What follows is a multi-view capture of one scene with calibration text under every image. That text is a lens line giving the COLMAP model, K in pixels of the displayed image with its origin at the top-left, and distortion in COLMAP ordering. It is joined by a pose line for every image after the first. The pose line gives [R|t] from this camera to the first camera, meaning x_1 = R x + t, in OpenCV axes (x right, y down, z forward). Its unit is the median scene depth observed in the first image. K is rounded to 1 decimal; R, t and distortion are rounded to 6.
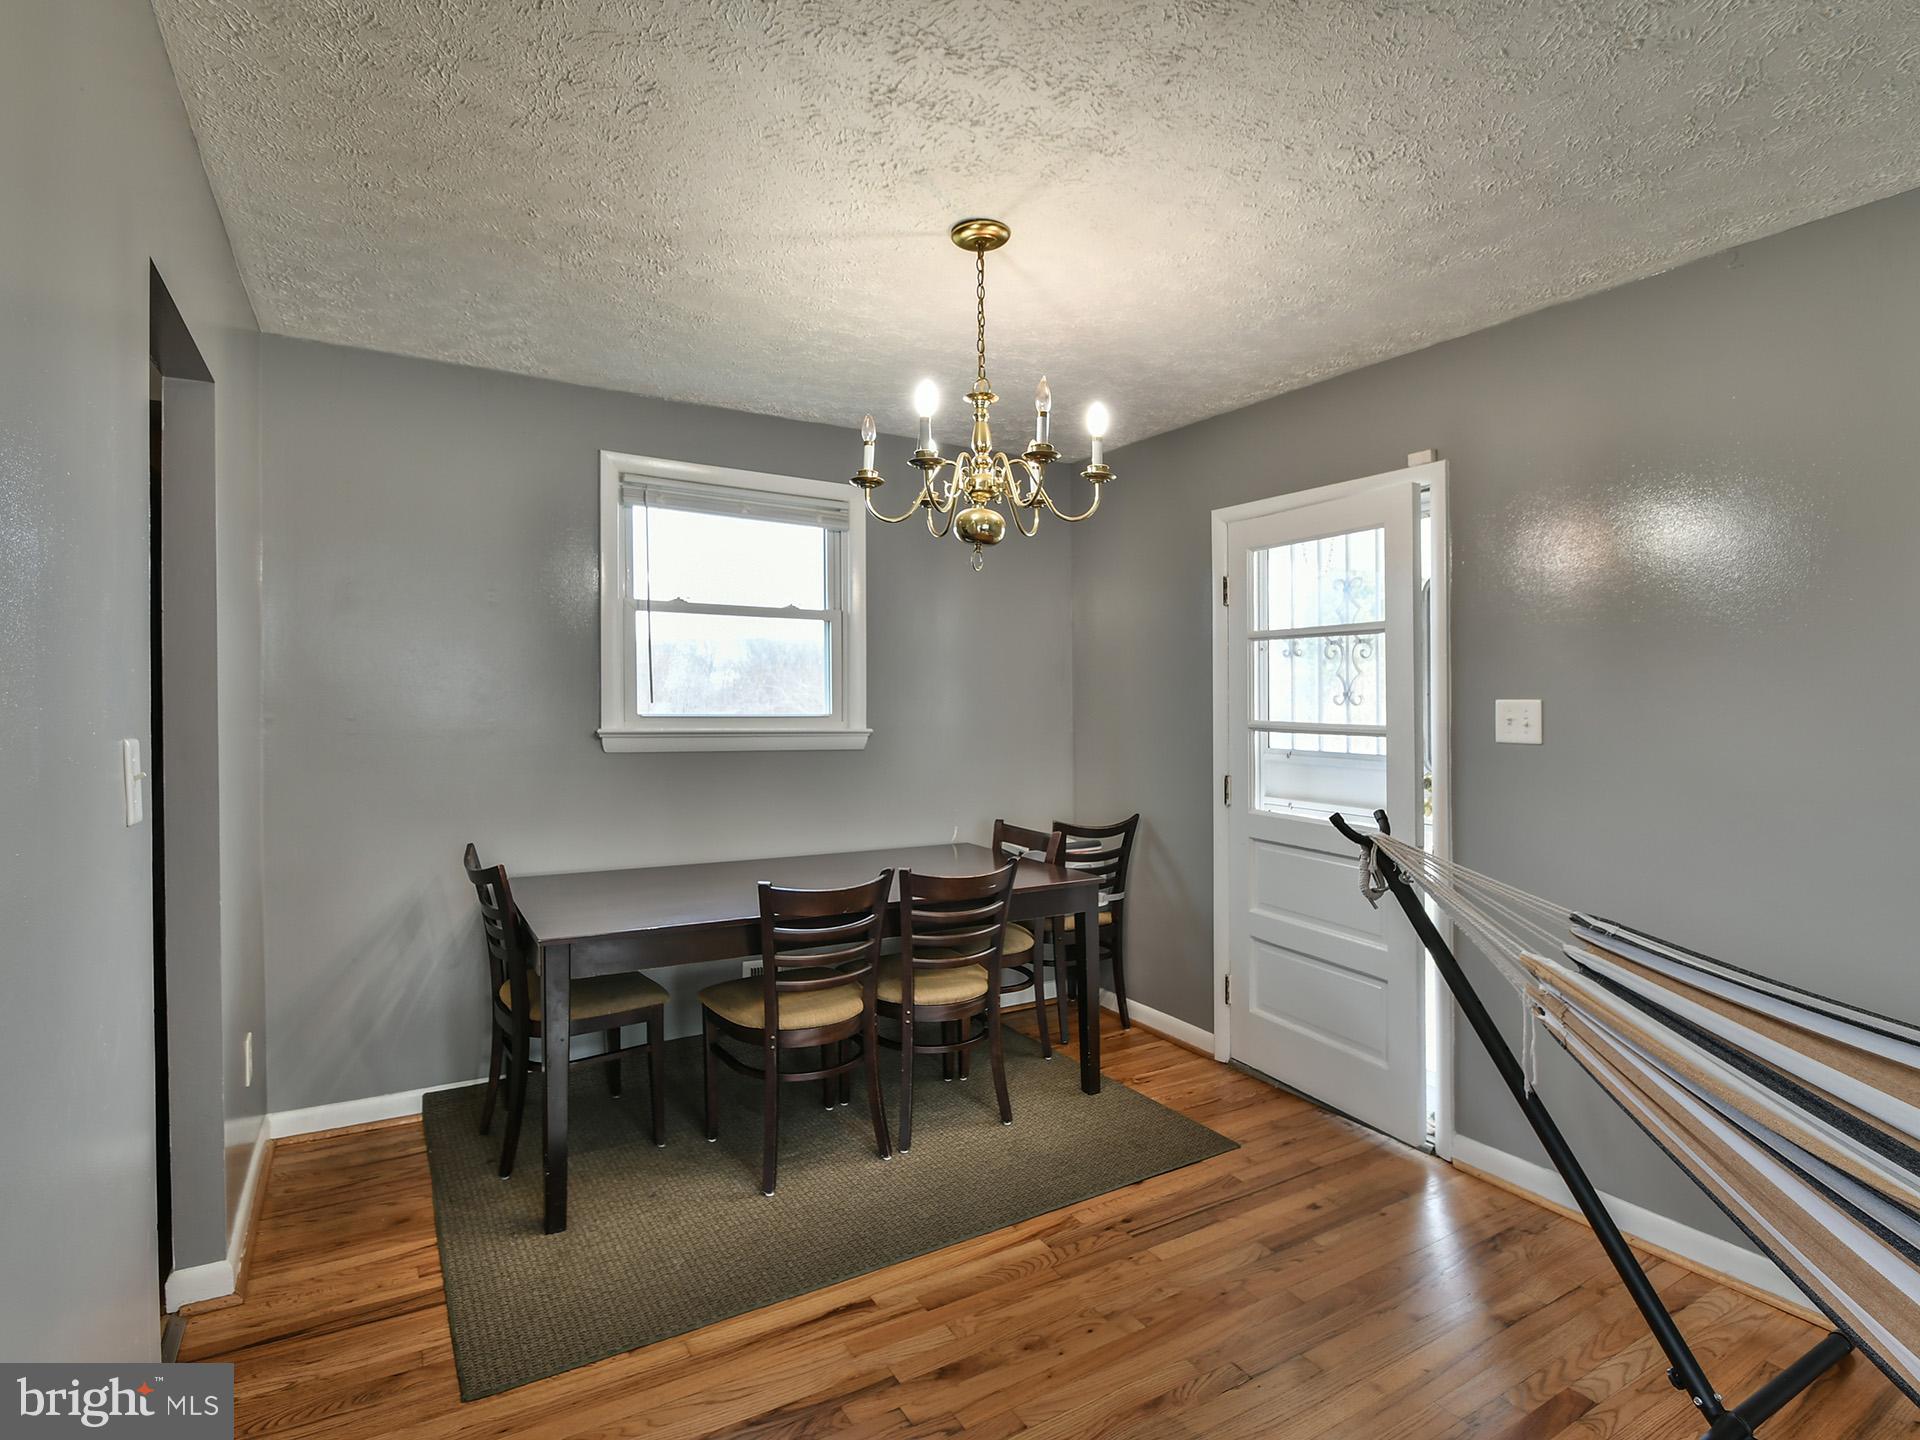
lens RADIAL K [[977.0, 0, 967.5], [0, 977.0, 701.7], [0, 0, 1]] dist [-0.001088, -0.000094]
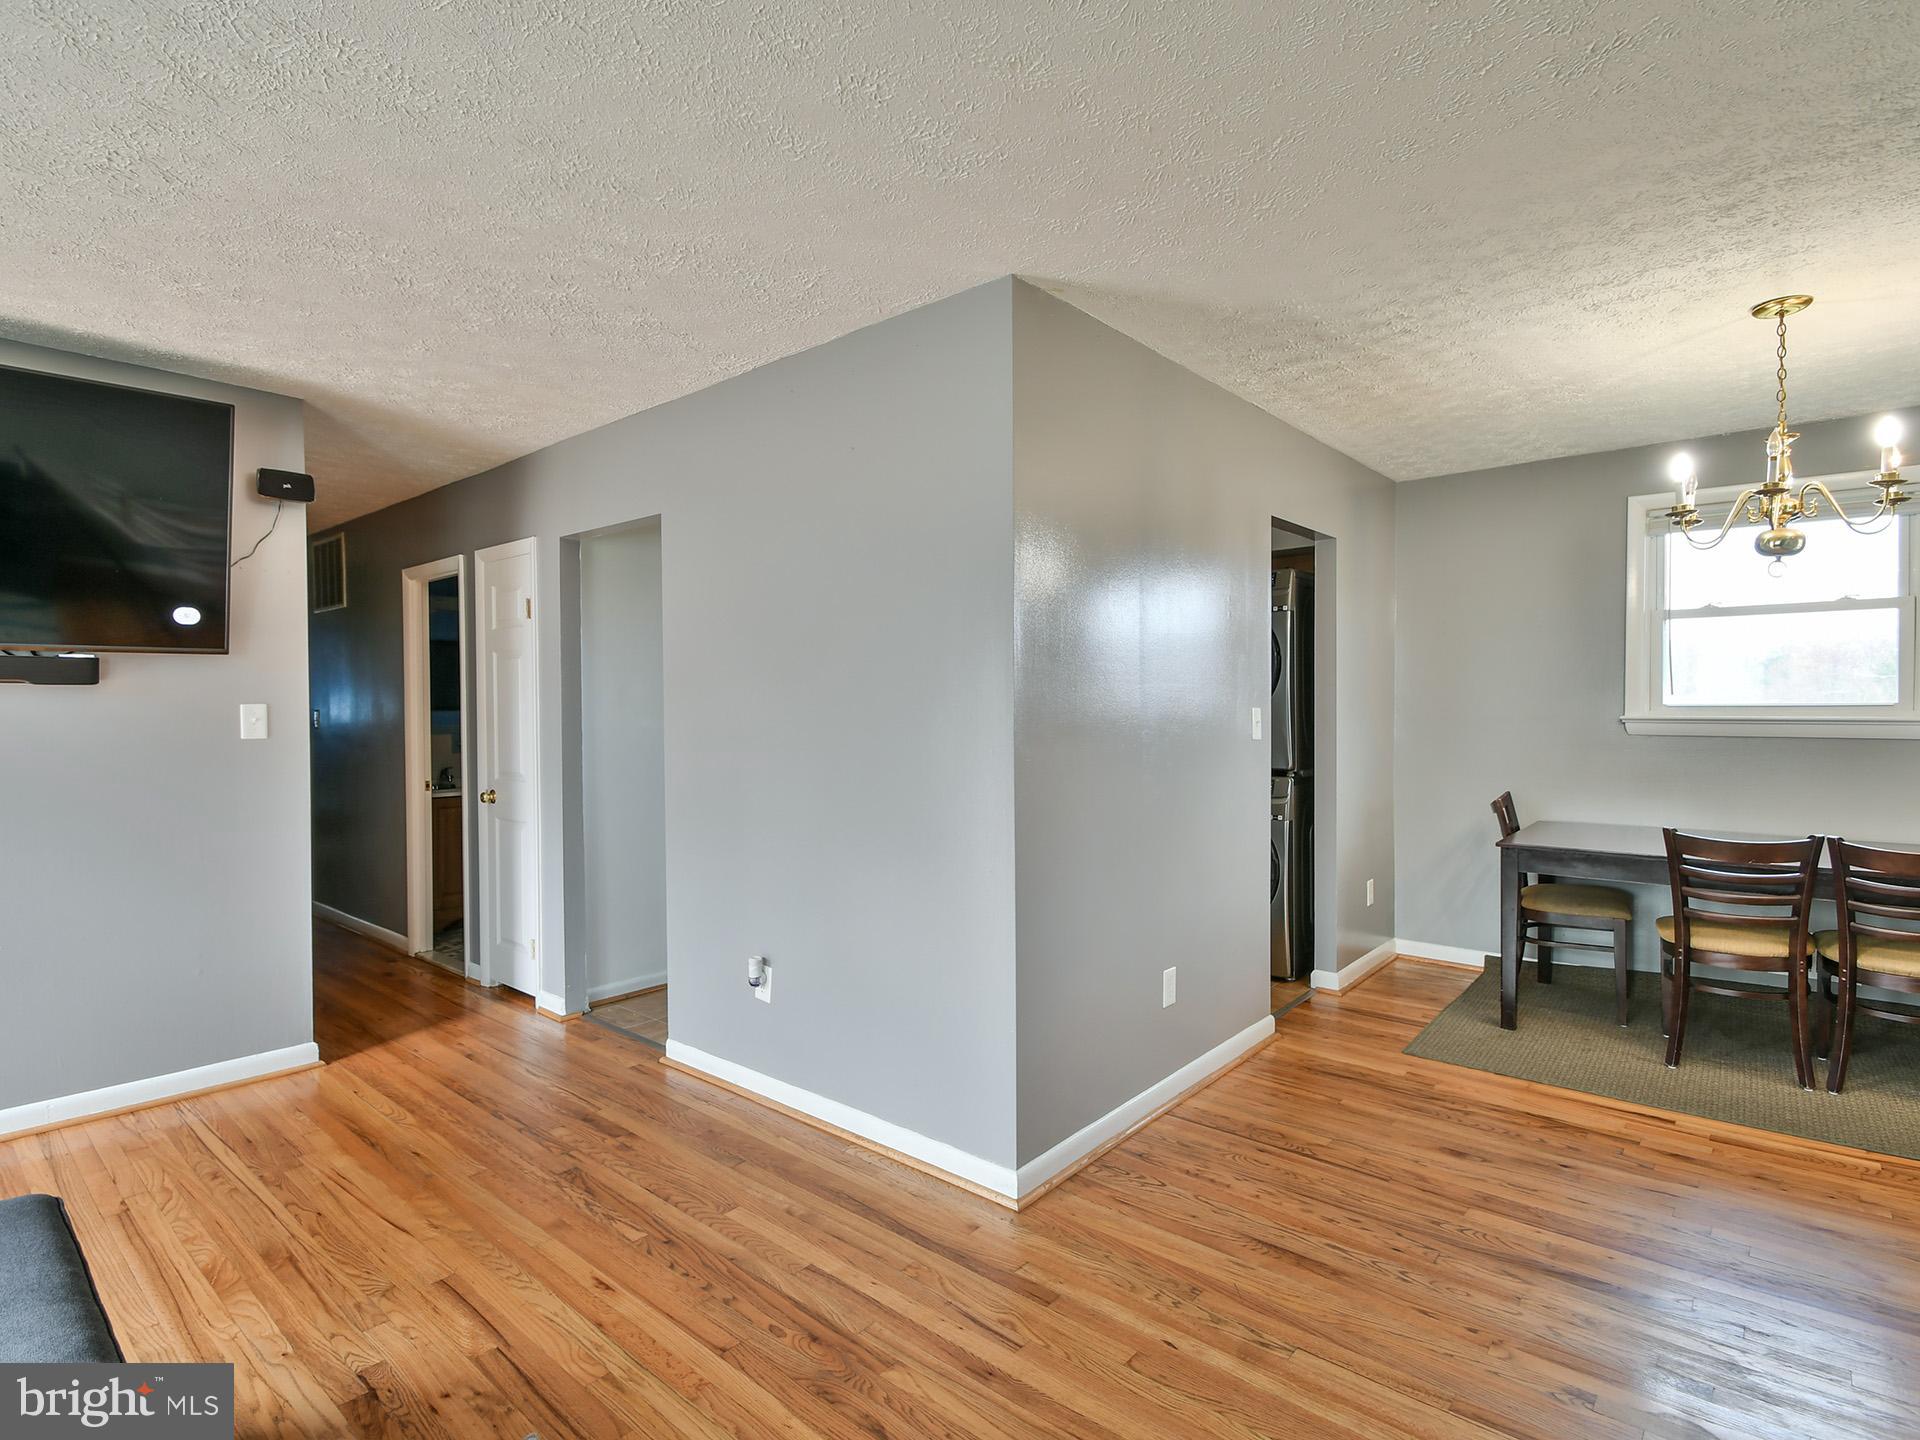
lens RADIAL K [[977.0, 0, 962.8], [0, 977.0, 716.0], [0, 0, 1]] dist [-0.001088, -0.000094]
pose [[0.348587, 0.001307, -0.937275, 0.626319], [0.005082, 0.999982, 0.003285, 0.024098], [0.937262, -0.005908, 0.348574, -0.308901]]
